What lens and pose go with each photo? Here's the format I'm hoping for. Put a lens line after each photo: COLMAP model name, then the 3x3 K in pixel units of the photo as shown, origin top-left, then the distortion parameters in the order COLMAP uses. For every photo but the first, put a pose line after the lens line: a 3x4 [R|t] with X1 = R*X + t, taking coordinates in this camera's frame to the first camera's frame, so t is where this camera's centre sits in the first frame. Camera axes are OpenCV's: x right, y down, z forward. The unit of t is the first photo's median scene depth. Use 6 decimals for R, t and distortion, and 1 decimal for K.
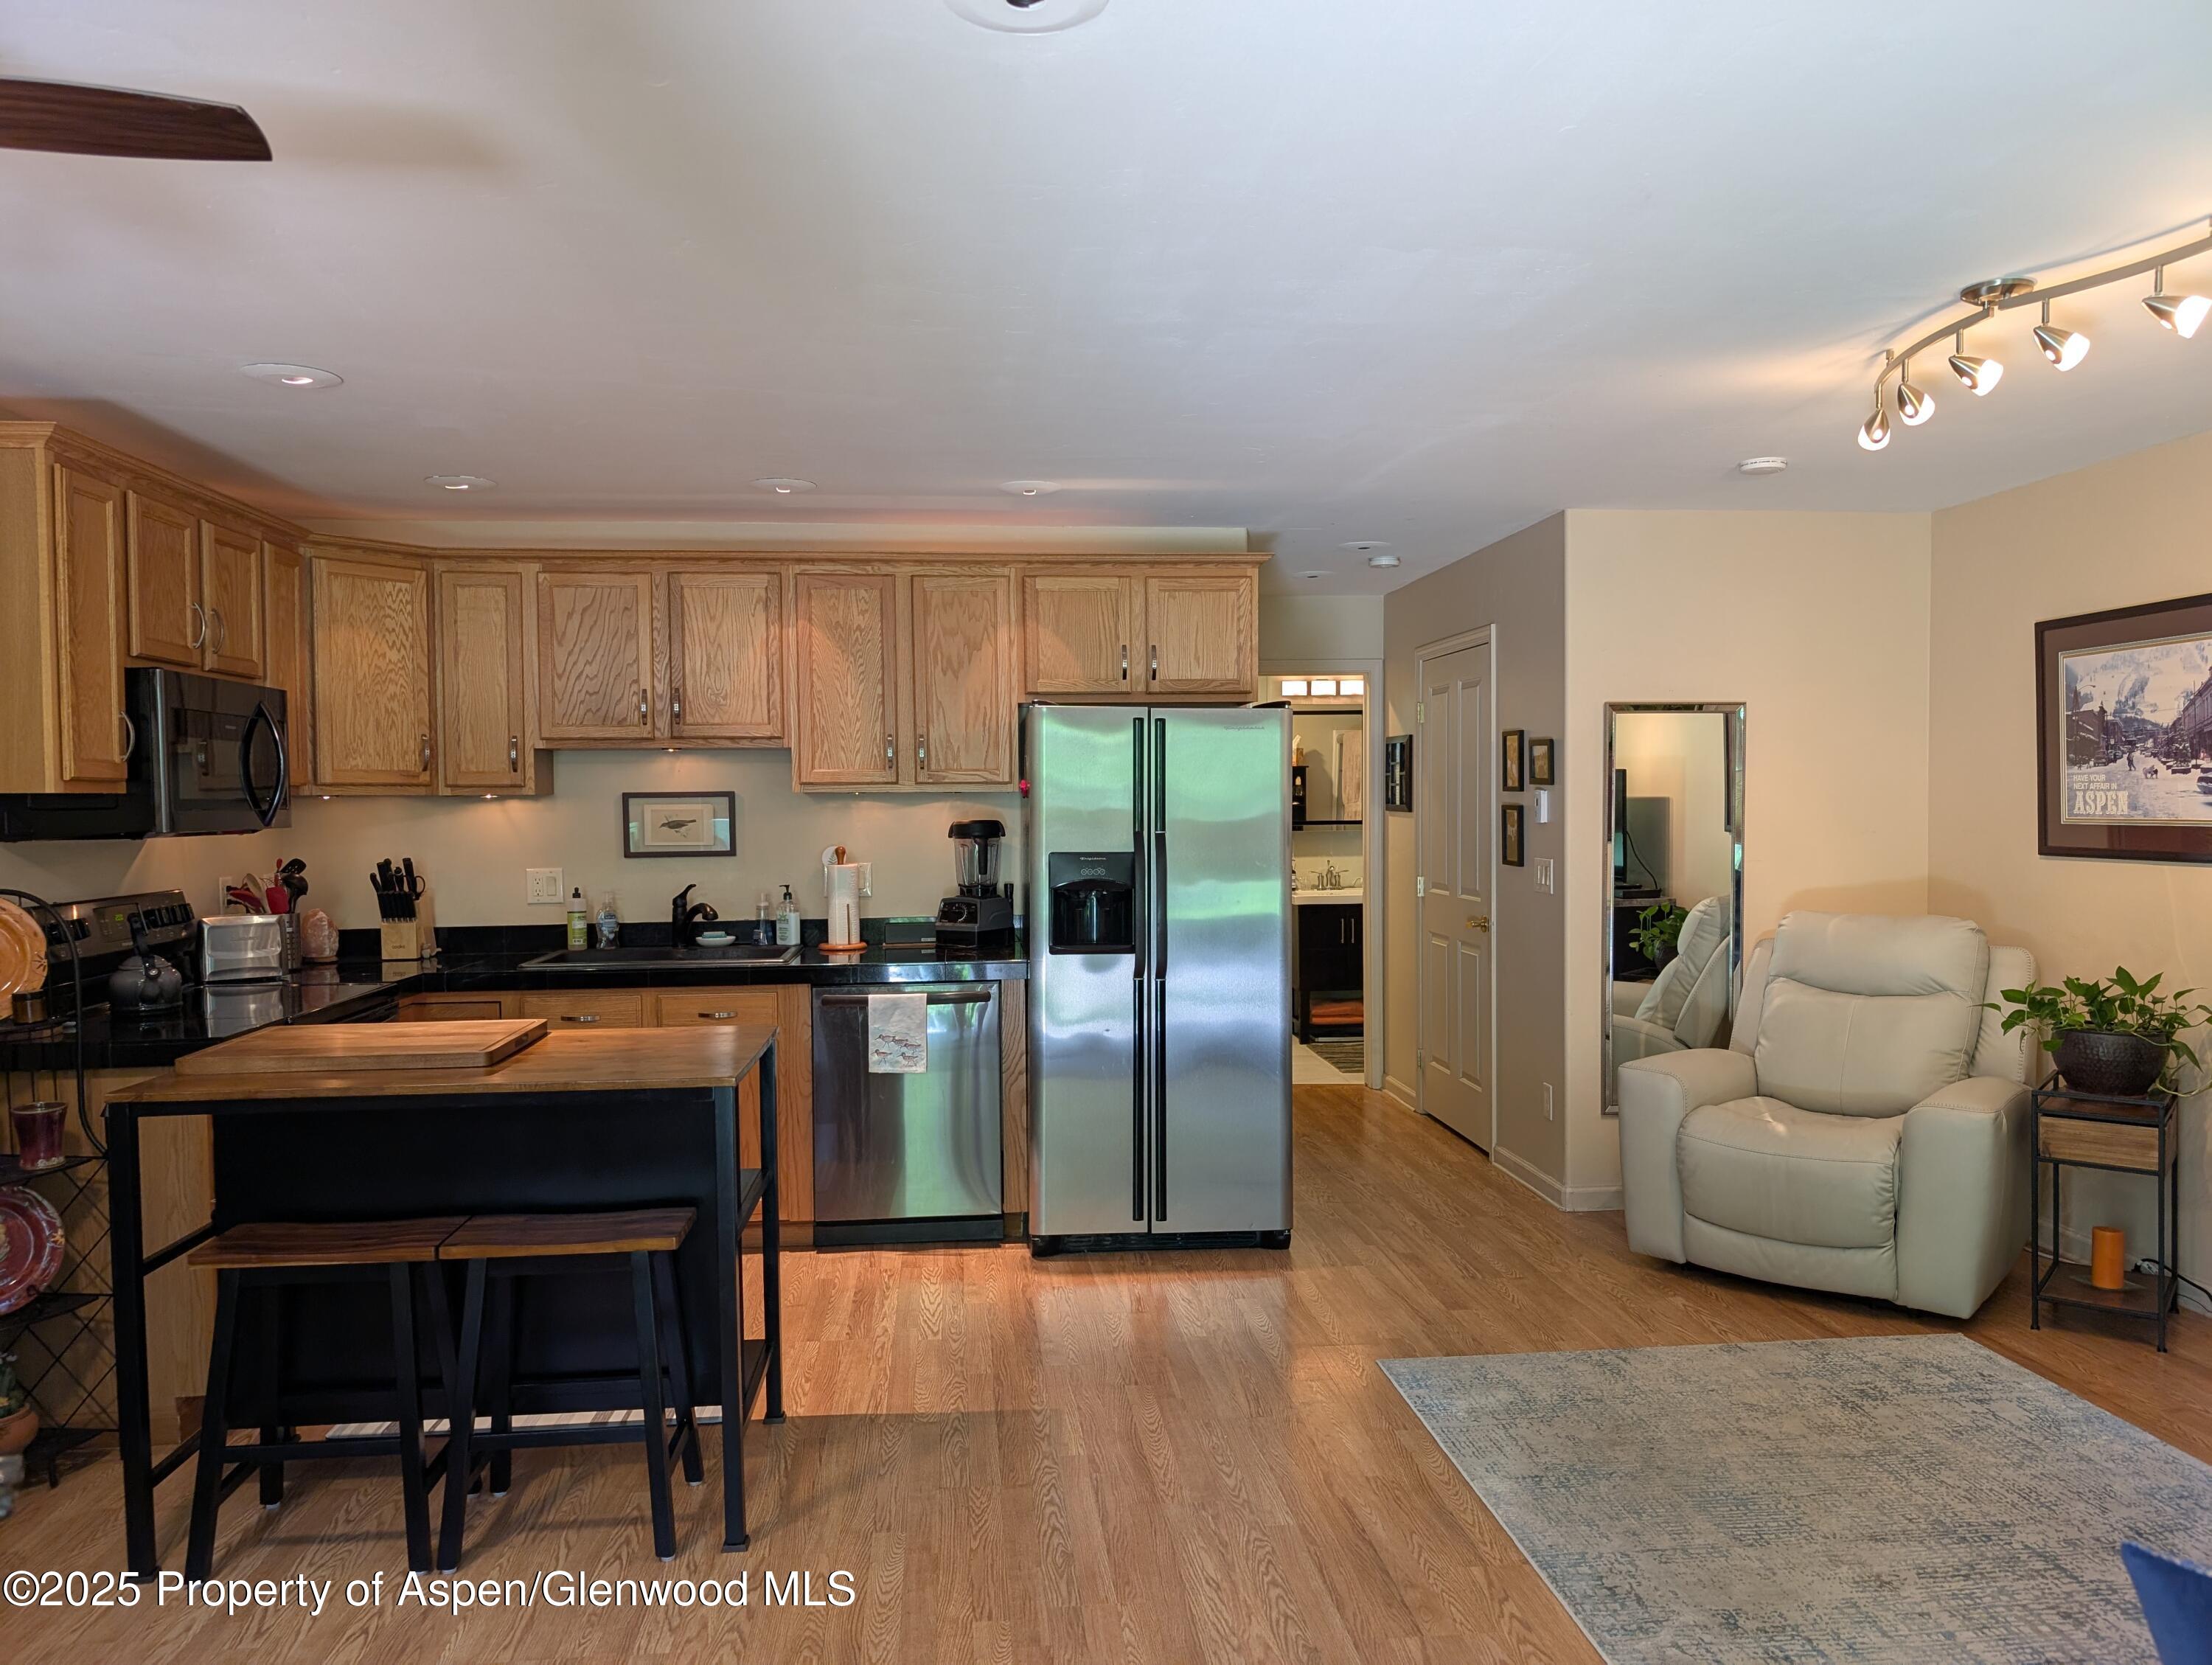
lens RADIAL K [[1605.7, 0, 1106.0], [0, 1605.7, 832.5], [0, 0, 1]] dist [0.086662, -0.002976]
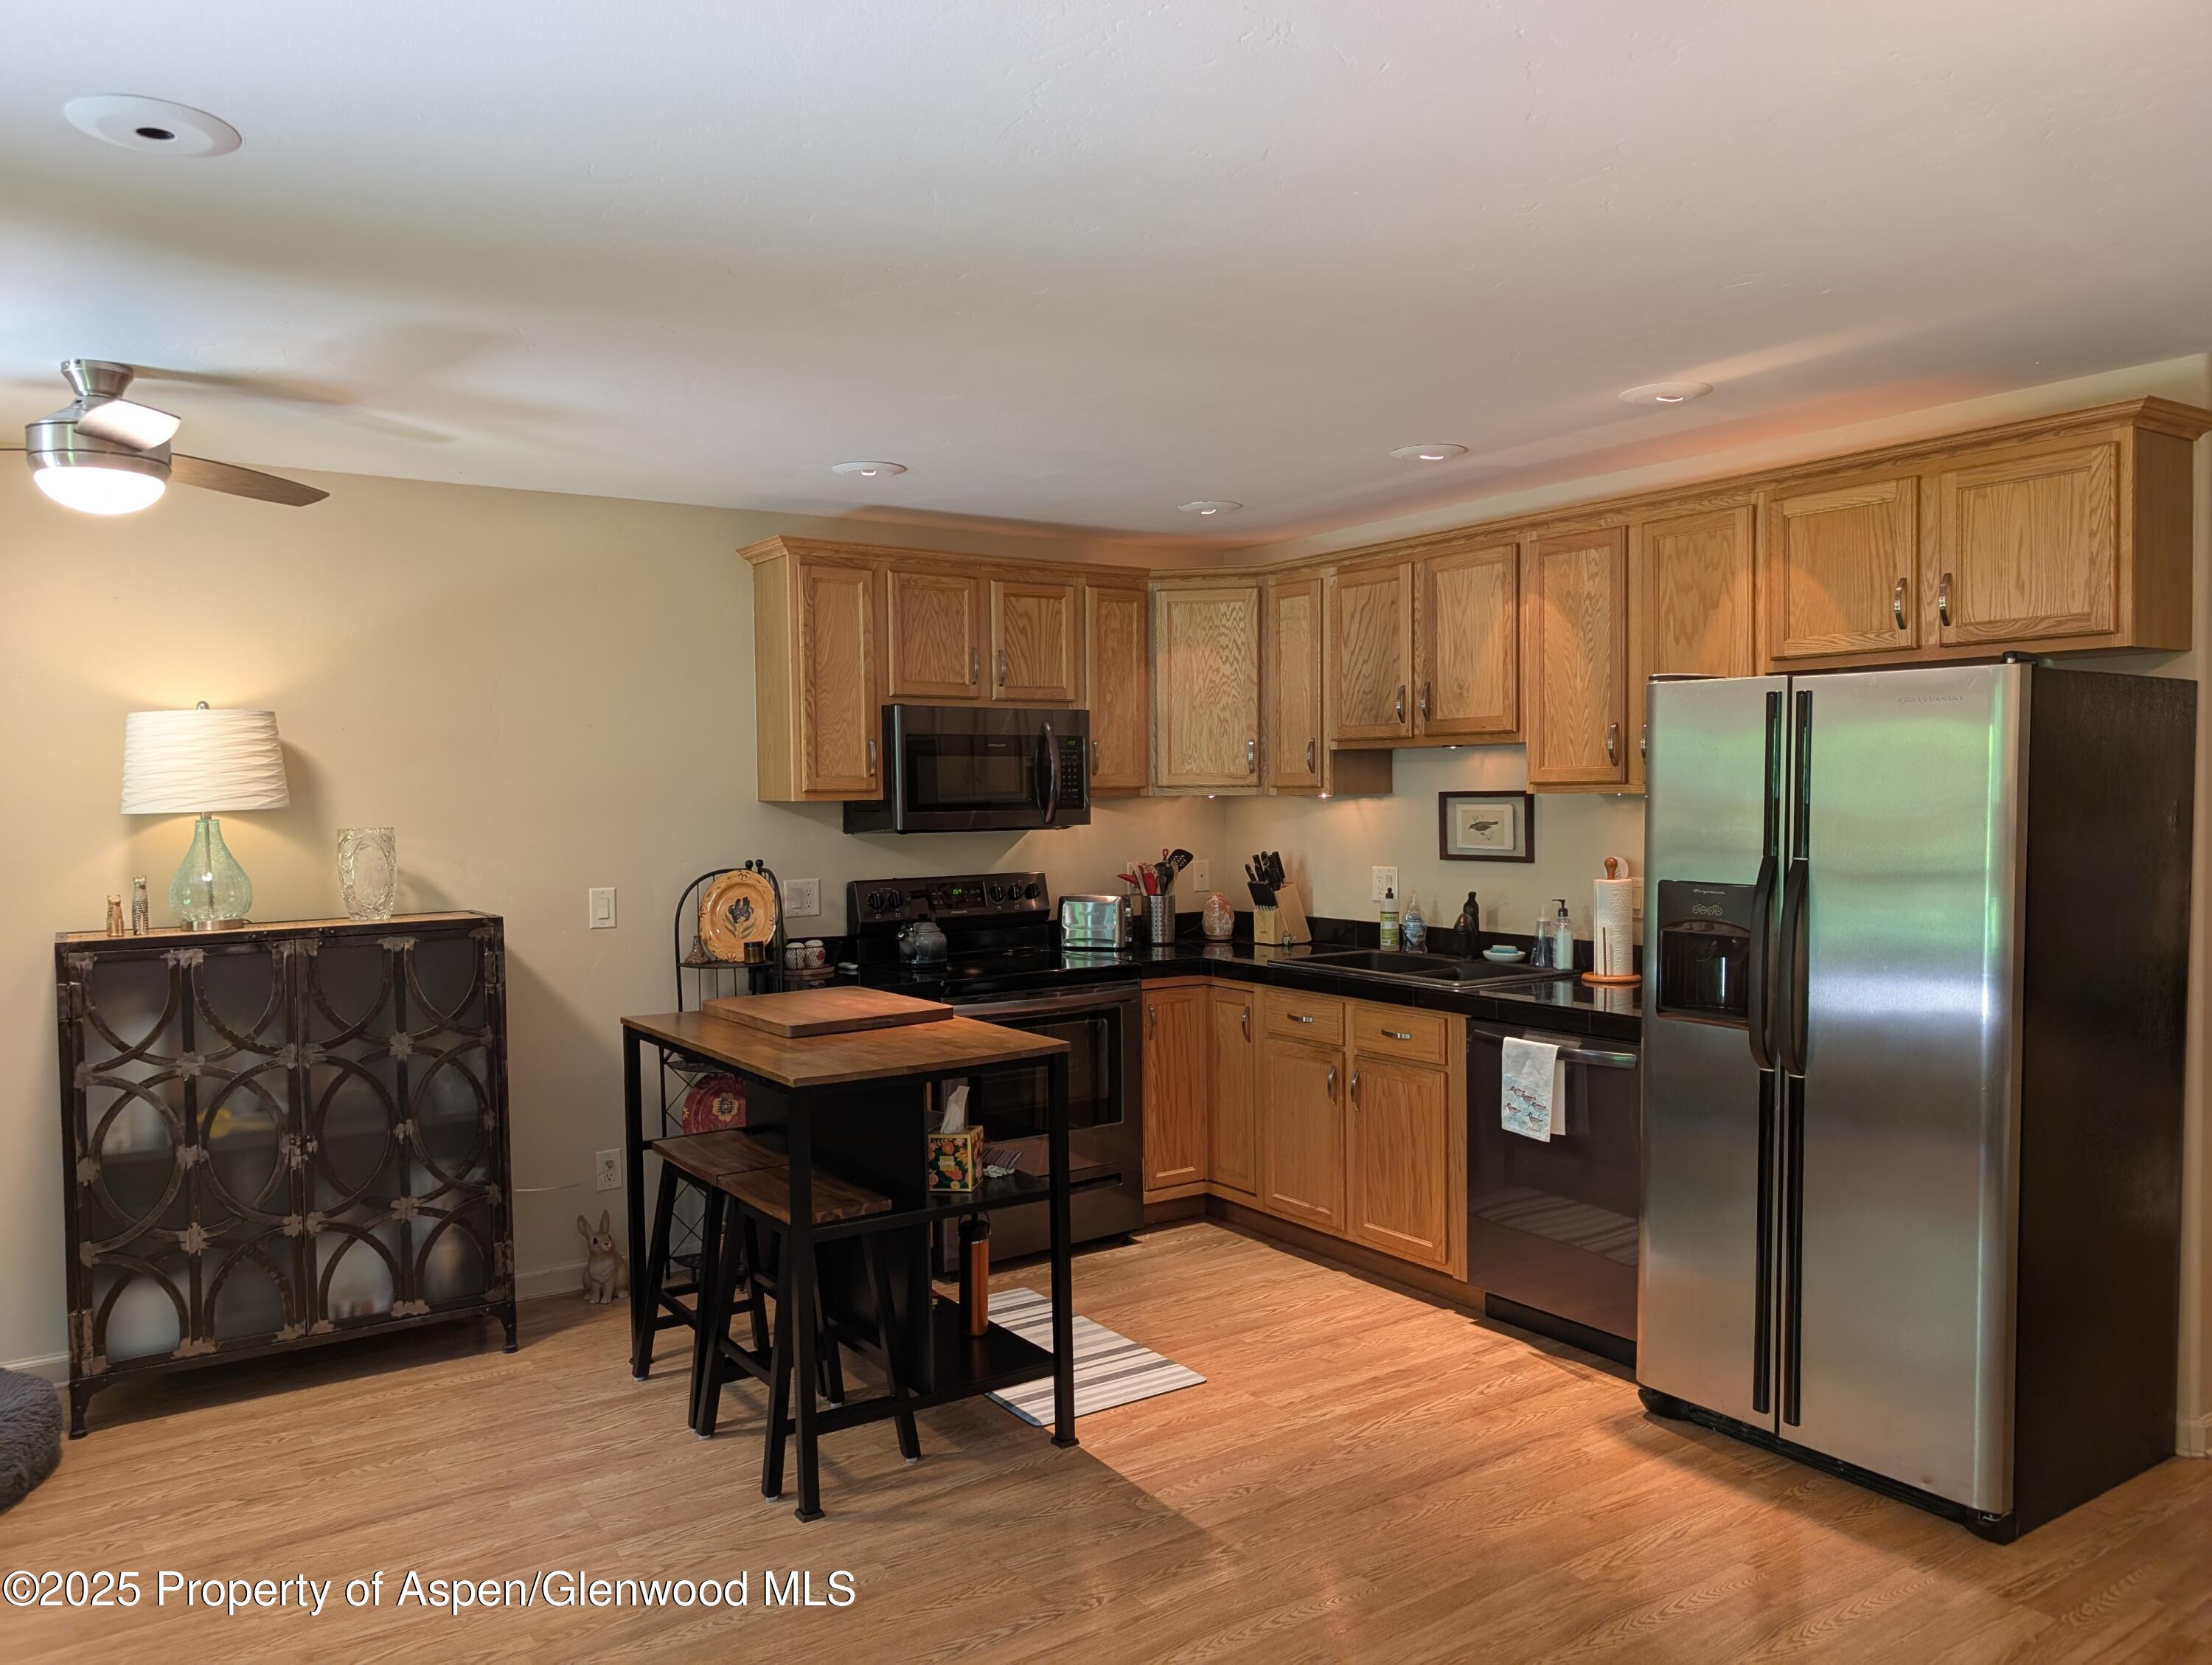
lens RADIAL K [[1585.8, 0, 1106.0], [0, 1585.8, 832.5], [0, 0, 1]] dist [-0.001025, -0.002804]
pose [[0.477741, 0.028761, -0.878030, 0.454772], [-0.012399, 0.999585, 0.025996, -0.023744], [0.878413, -0.001533, 0.477899, 0.399496]]
